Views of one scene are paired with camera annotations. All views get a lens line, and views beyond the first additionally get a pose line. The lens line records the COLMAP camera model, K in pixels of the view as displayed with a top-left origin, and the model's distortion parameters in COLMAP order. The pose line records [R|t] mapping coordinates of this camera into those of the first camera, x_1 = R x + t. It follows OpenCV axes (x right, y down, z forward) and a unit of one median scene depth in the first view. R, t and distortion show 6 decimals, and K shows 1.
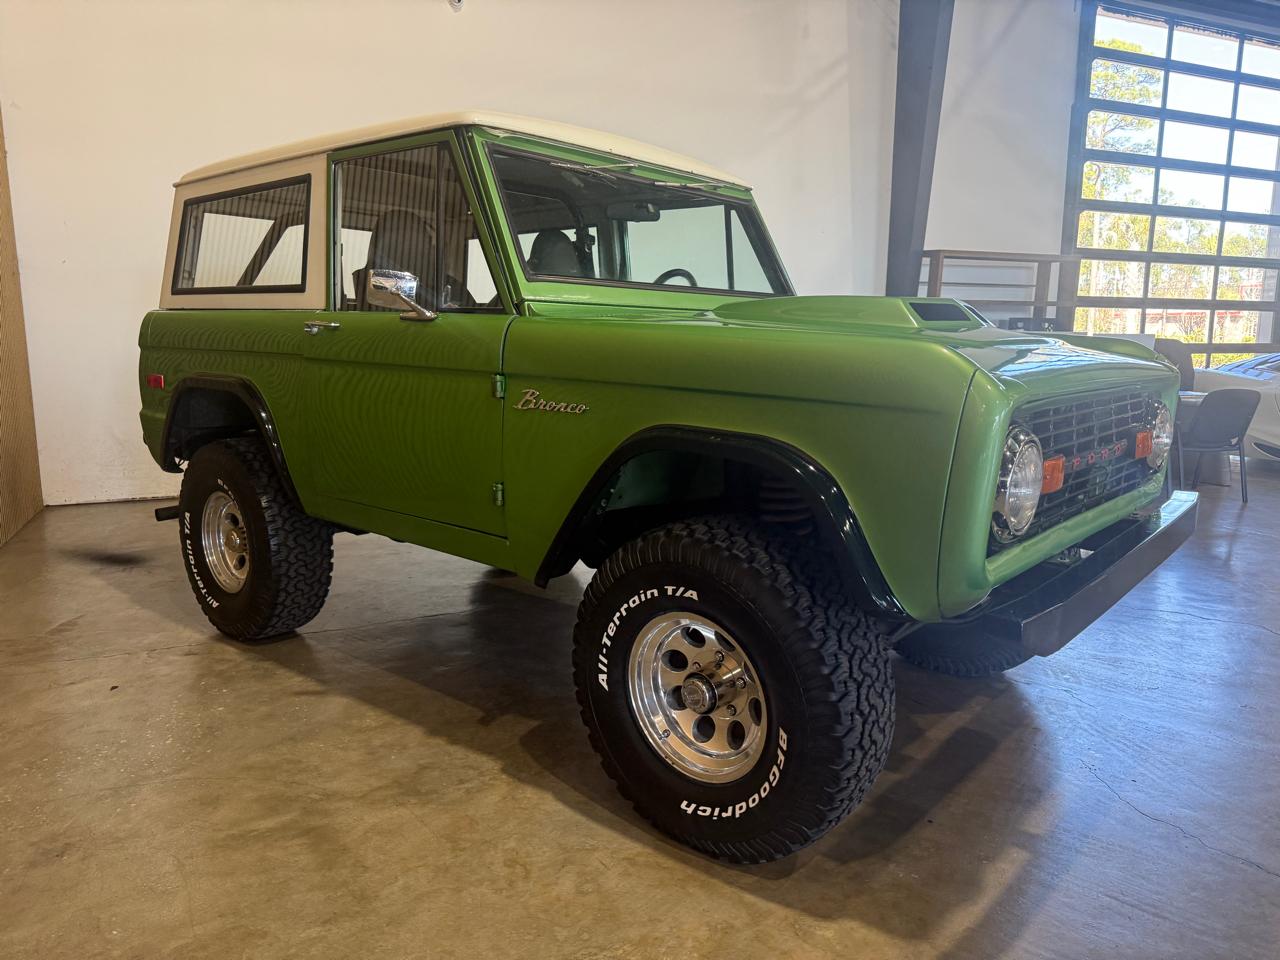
lens RADIAL K [[903.4, 0, 639.1], [0, 903.4, 473.9], [0, 0, 1]] dist [0.063196, -0.071508]
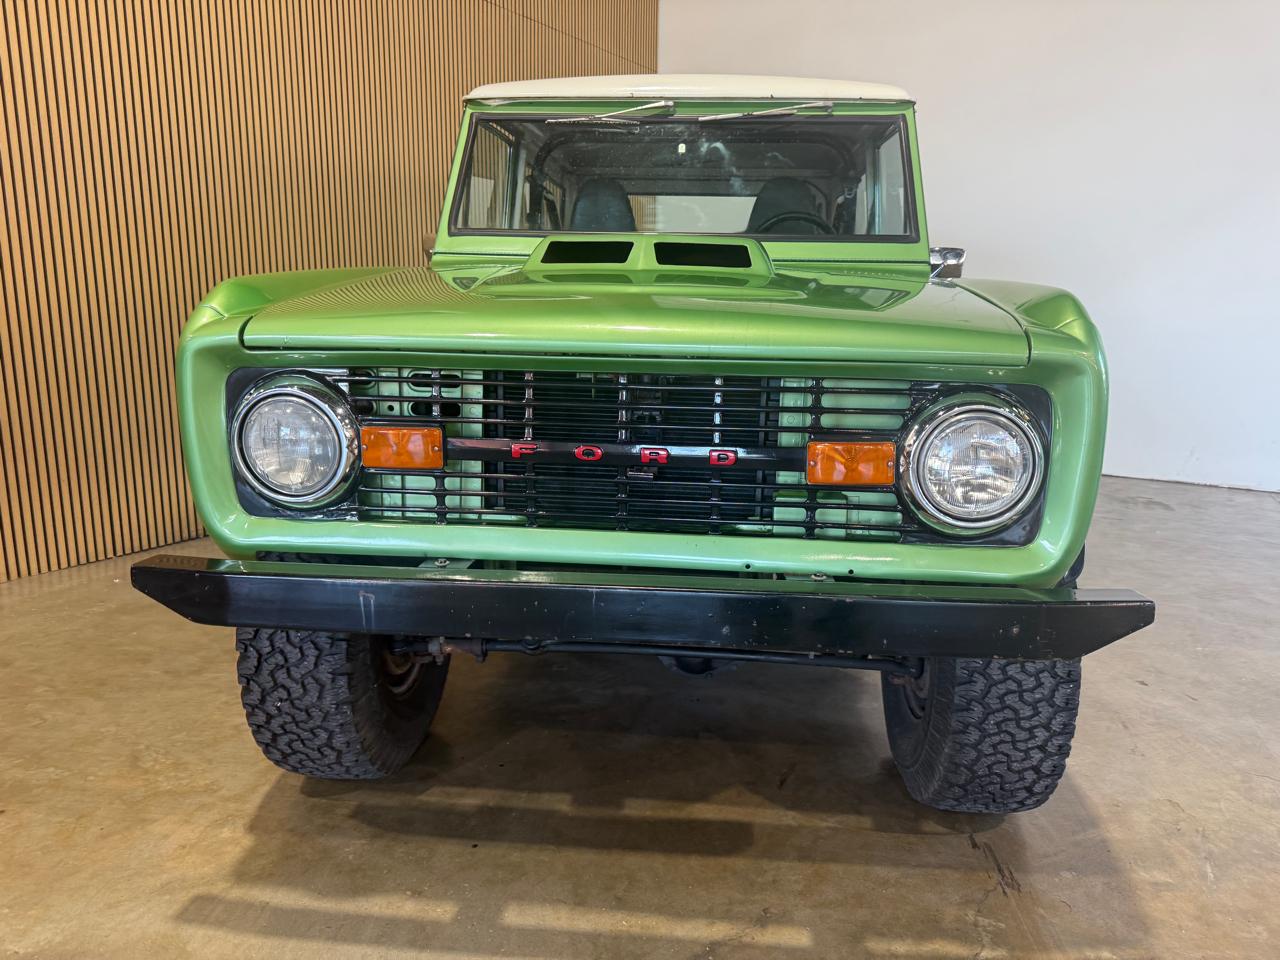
lens RADIAL K [[912.5, 0, 637.5], [0, 912.5, 467.1], [0, 0, 1]] dist [0.043877, -0.062696]
pose [[0.573871, 0.150488, -0.805000, 0.822495], [-0.133349, 0.987024, 0.089454, -0.056040], [0.808016, 0.056011, 0.586492, 0.464008]]
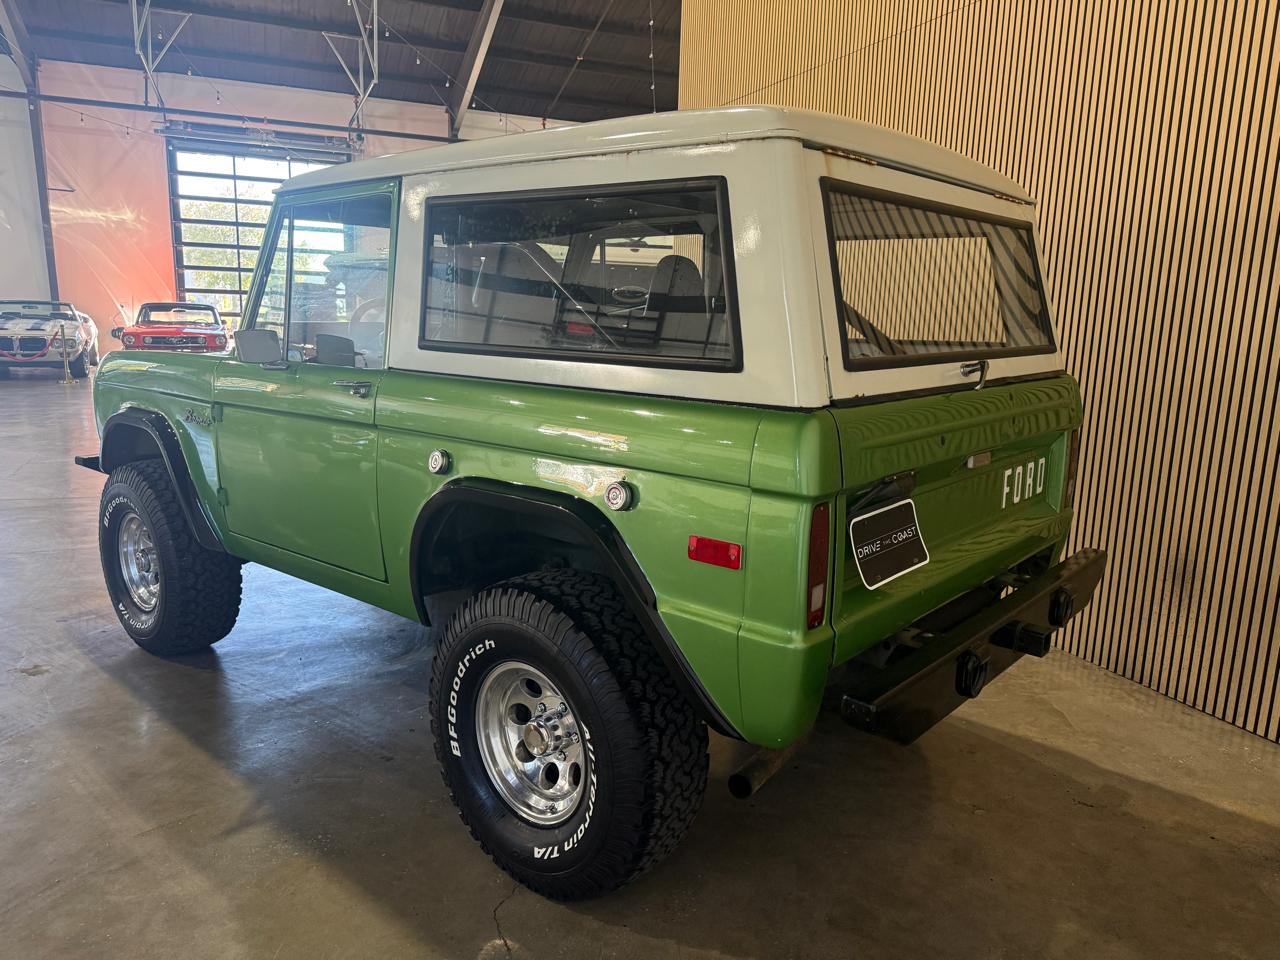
lens RADIAL K [[906.6, 0, 641.5], [0, 906.6, 476.2], [0, 0, 1]] dist [0.042086, -0.048012]
pose [[-0.999345, -0.036175, -0.000480, -0.254021], [-0.034261, 0.942034, 0.333765, -0.438339], [-0.011622, 0.333563, -0.942656, 2.273041]]
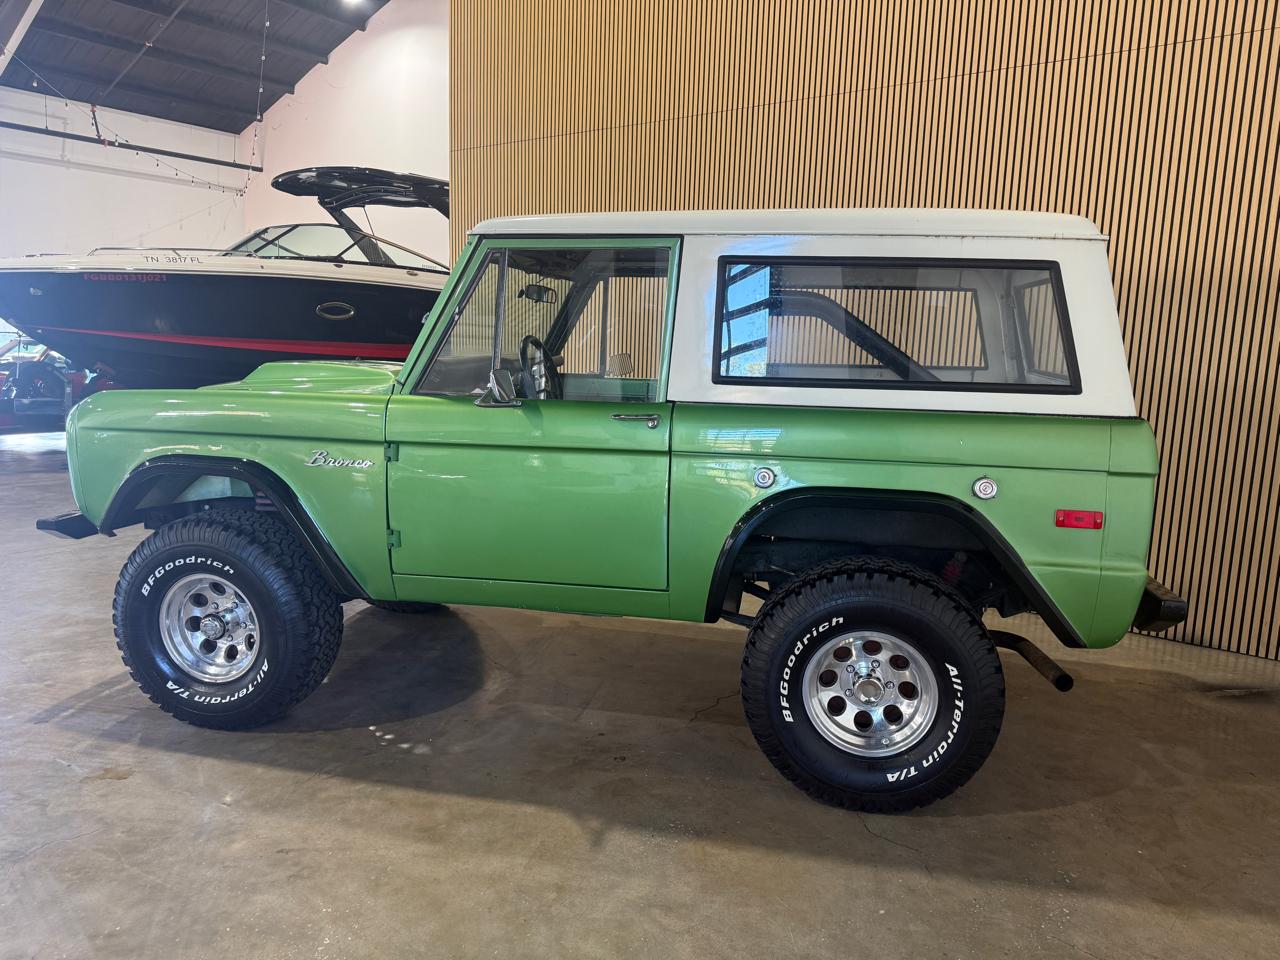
lens RADIAL K [[894.2, 0, 633.4], [0, 894.2, 479.8], [0, 0, 1]] dist [0.099164, -0.131843]
pose [[-0.873789, 0.038082, -0.484812, 0.492943], [-0.116448, 0.951542, 0.284620, -0.427771], [0.472158, 0.305153, -0.827012, 2.232117]]
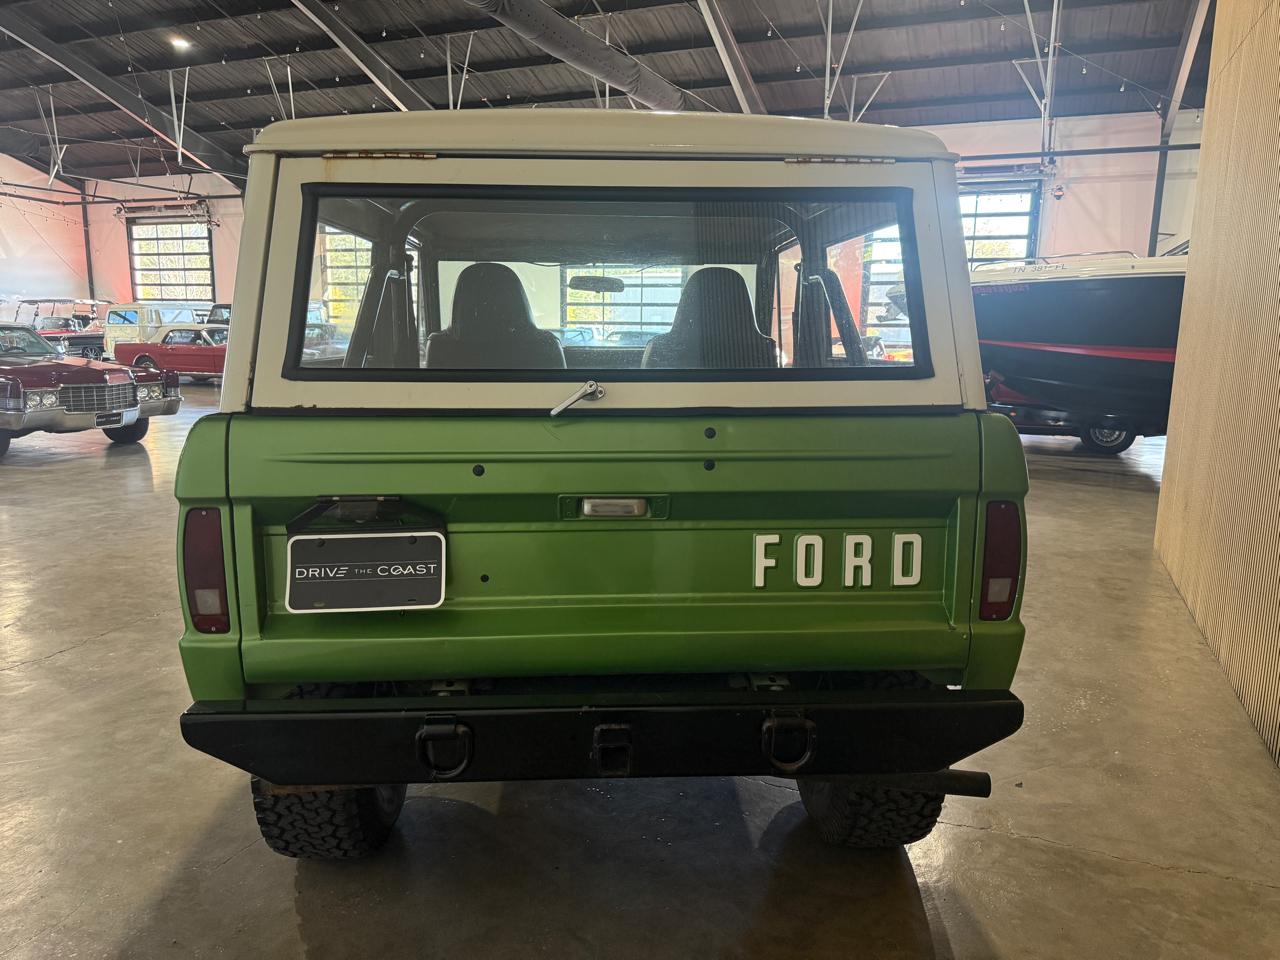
lens RADIAL K [[911.6, 0, 644.2], [0, 911.6, 480.5], [0, 0, 1]] dist [0.048458, -0.075711]
pose [[-0.691033, -0.131793, 0.710707, -0.977366], [0.100016, 0.956345, 0.274592, -0.384388], [-0.715870, 0.260834, -0.647684, 1.911869]]
